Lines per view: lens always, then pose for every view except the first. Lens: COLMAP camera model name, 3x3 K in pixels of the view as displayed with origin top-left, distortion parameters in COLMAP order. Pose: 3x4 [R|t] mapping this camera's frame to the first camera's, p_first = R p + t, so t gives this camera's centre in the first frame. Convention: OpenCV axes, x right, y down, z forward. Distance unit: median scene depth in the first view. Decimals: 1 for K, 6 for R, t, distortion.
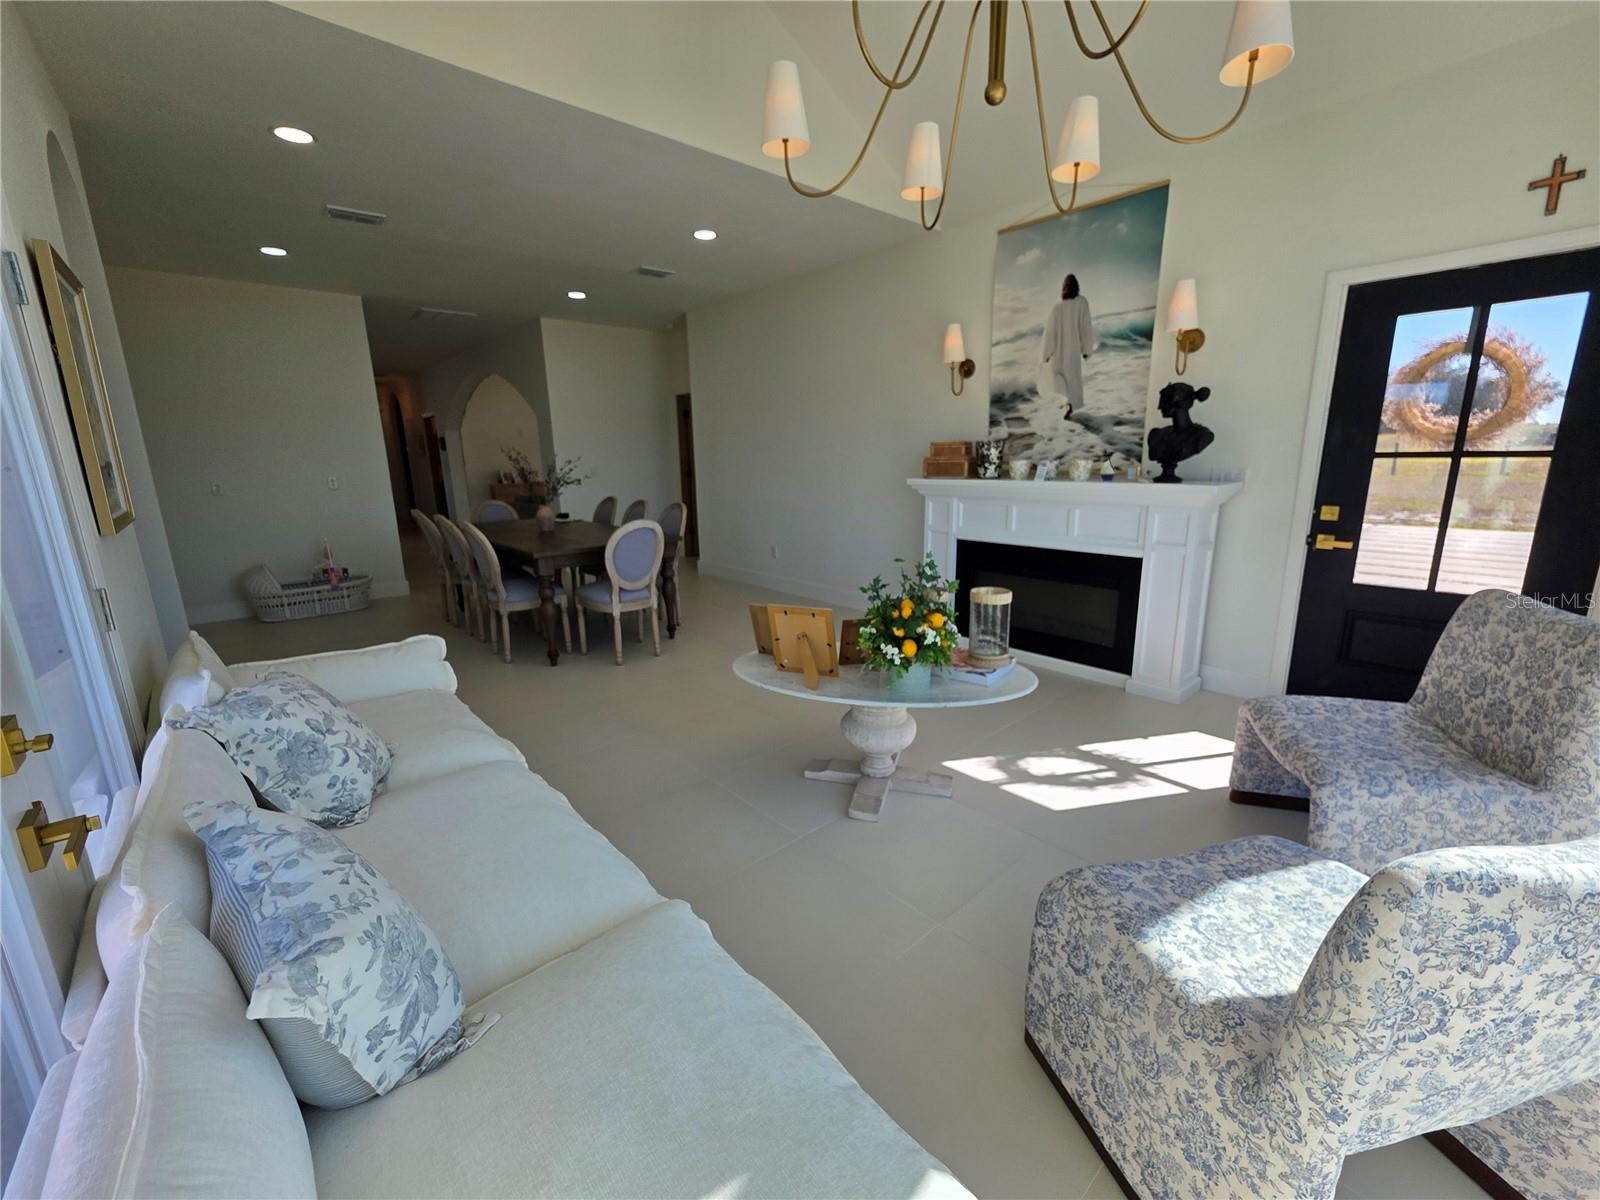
lens RADIAL K [[641.4, 0, 800.0], [0, 641.4, 600.0], [0, 0, 1]] dist [0.000299, -0.000096]
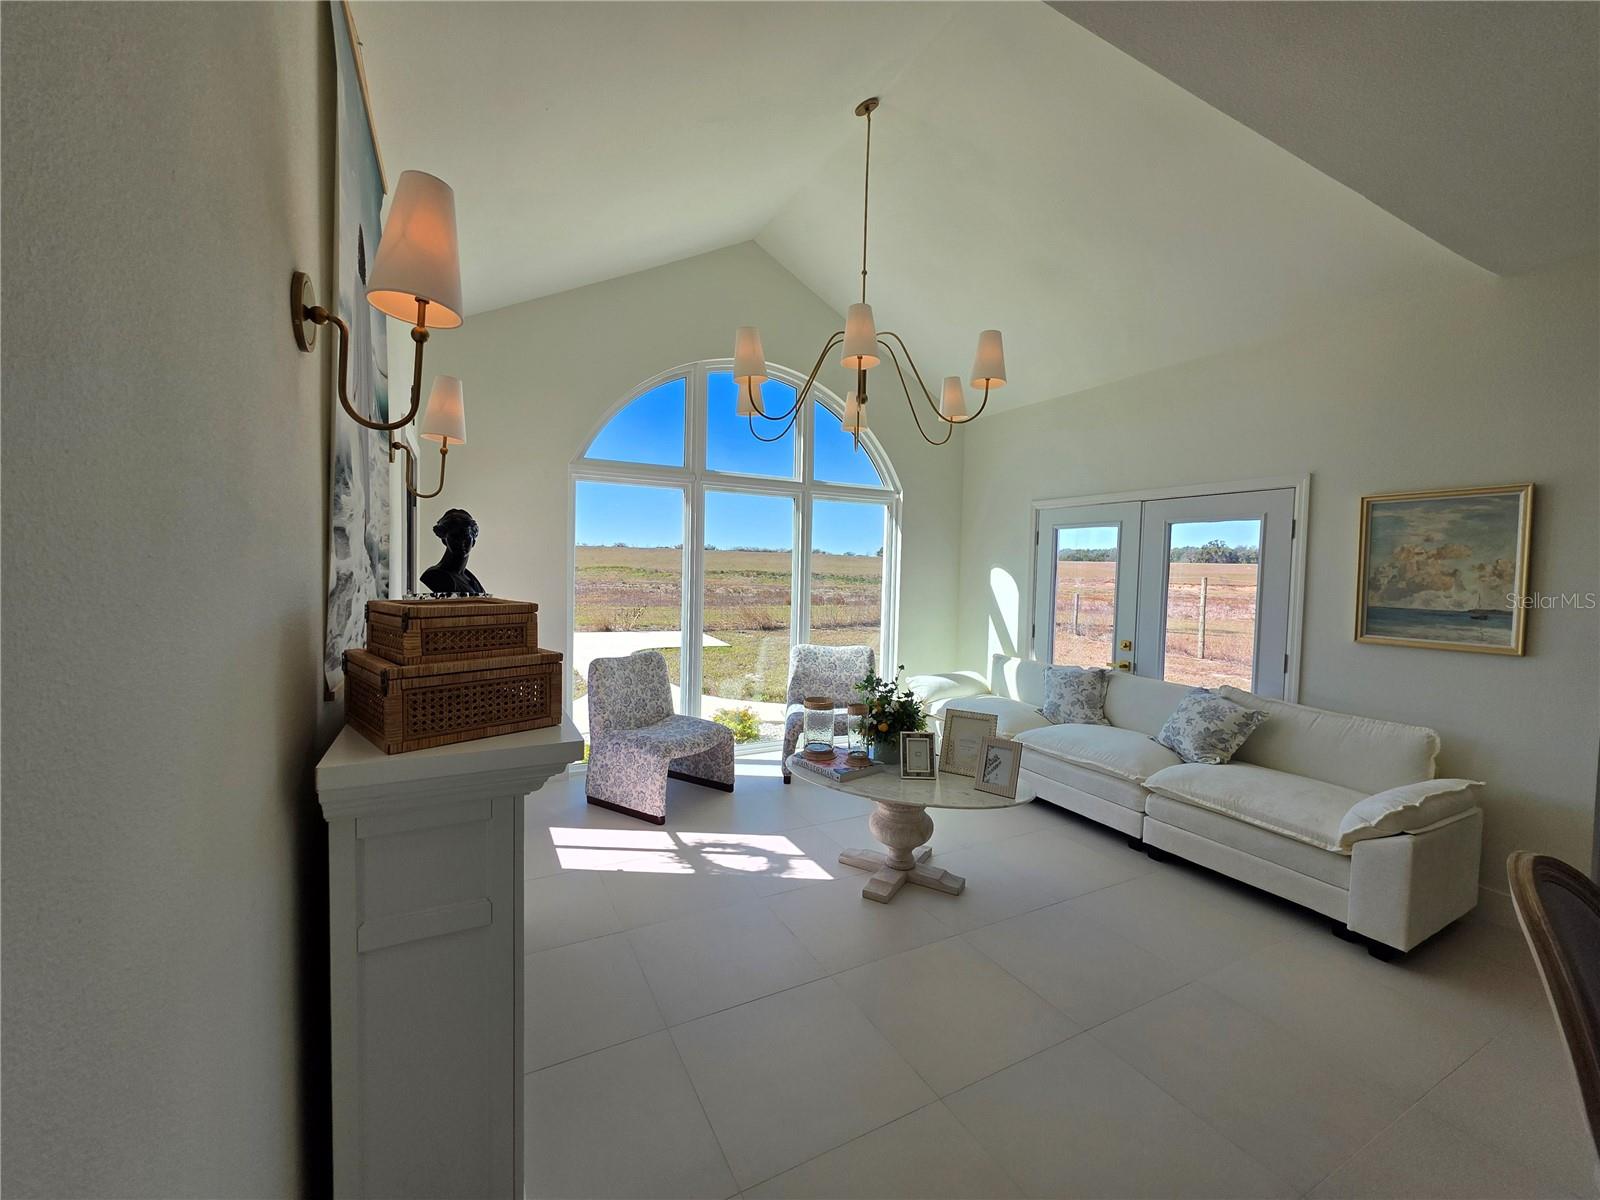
lens RADIAL K [[641.4, 0, 800.0], [0, 641.4, 600.0], [0, 0, 1]] dist [0.000299, -0.000096]
pose [[-0.975364, -0.008885, 0.220424, 0.045581], [0.049880, 0.964430, 0.259588, -0.496702], [-0.214890, 0.264188, -0.940227, 1.980189]]
